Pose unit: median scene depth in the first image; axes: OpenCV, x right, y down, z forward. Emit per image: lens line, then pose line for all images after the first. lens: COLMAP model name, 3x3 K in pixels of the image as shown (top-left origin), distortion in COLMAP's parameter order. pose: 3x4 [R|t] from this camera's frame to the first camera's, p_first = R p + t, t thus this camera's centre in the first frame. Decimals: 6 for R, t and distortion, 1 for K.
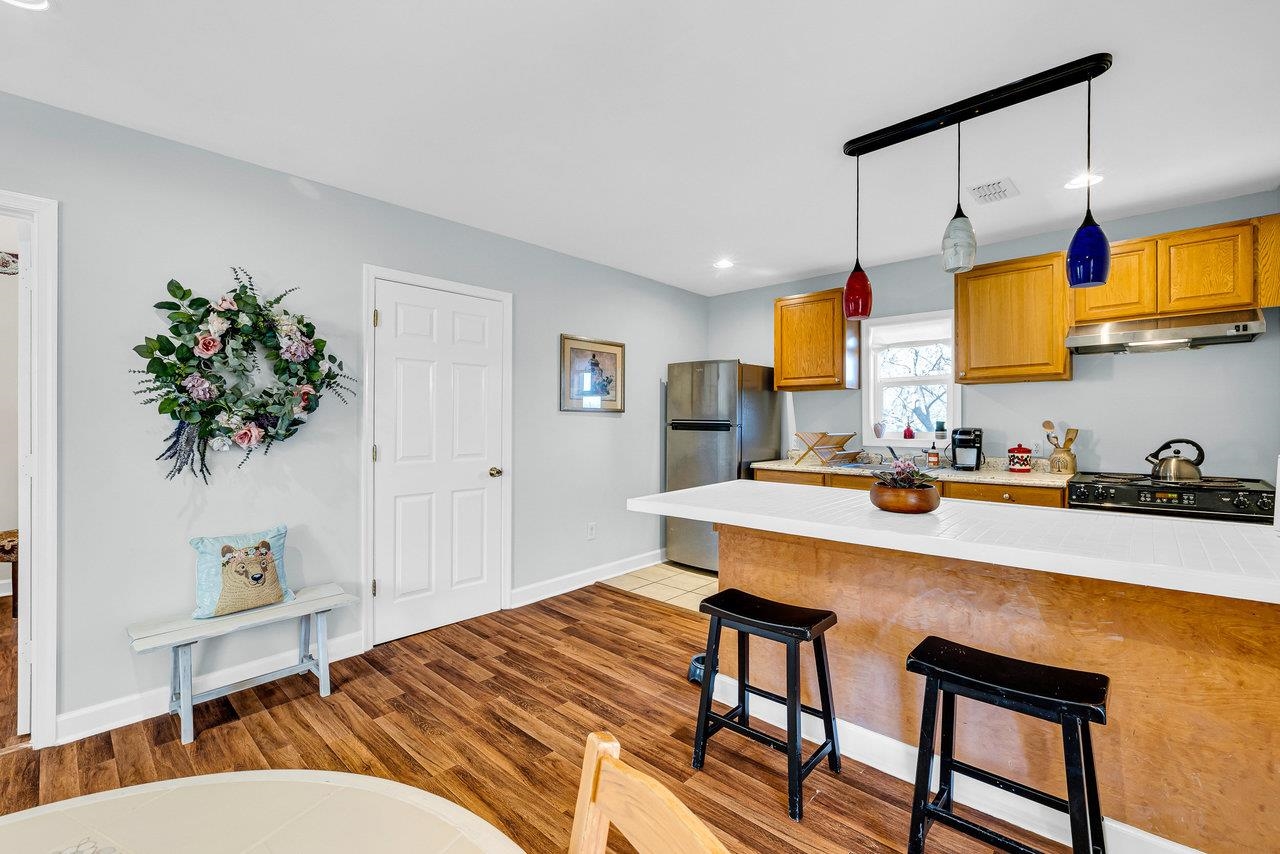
lens RADIAL K [[545.3, 0, 623.2], [0, 545.3, 425.1], [0, 0, 1]] dist [0.002626, 0.000258]
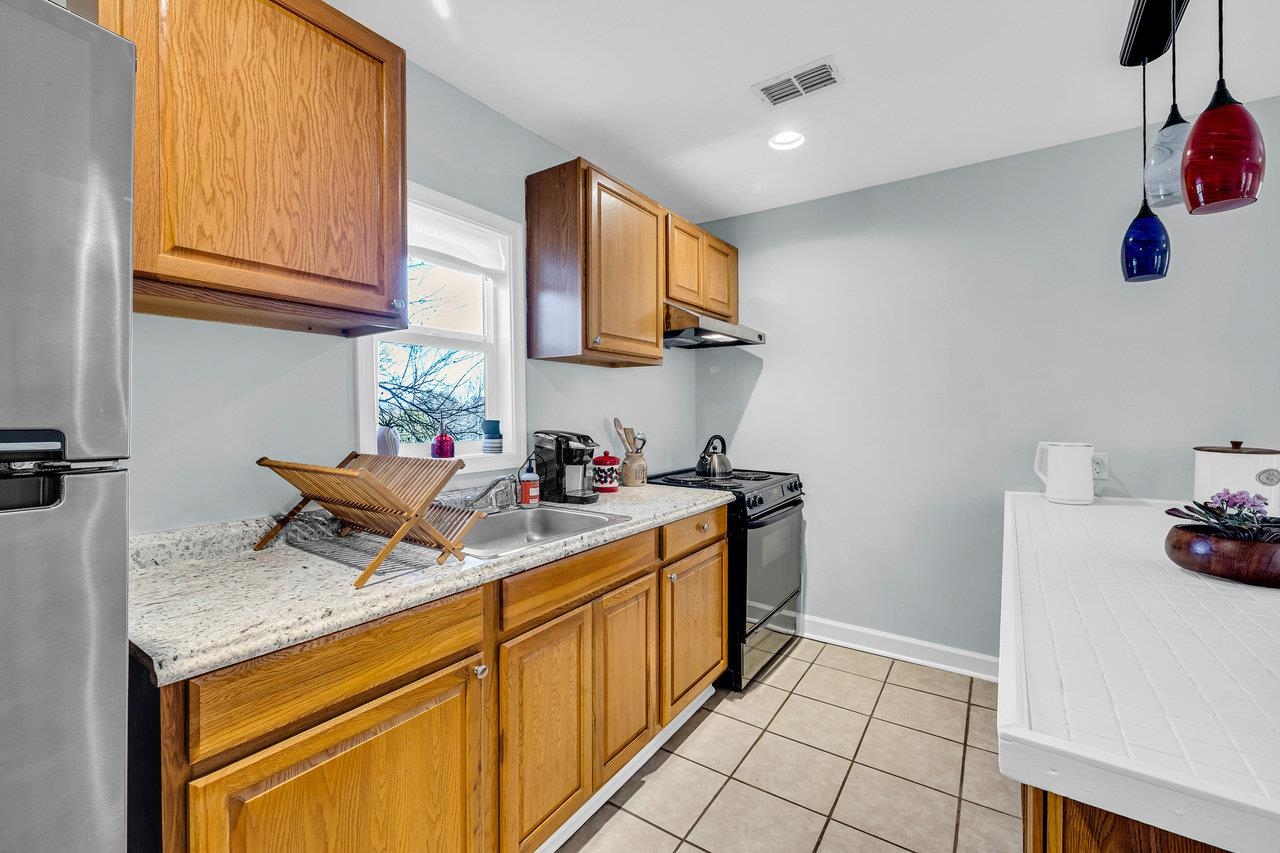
lens RADIAL K [[545.3, 0, 623.2], [0, 545.3, 424.6], [0, 0, 1]] dist [0.002626, 0.000258]
pose [[-0.151083, -0.020603, 0.988306, 0.019603], [-0.002308, 0.999787, 0.020489, -0.013399], [-0.988518, 0.000815, -0.151098, 0.969164]]
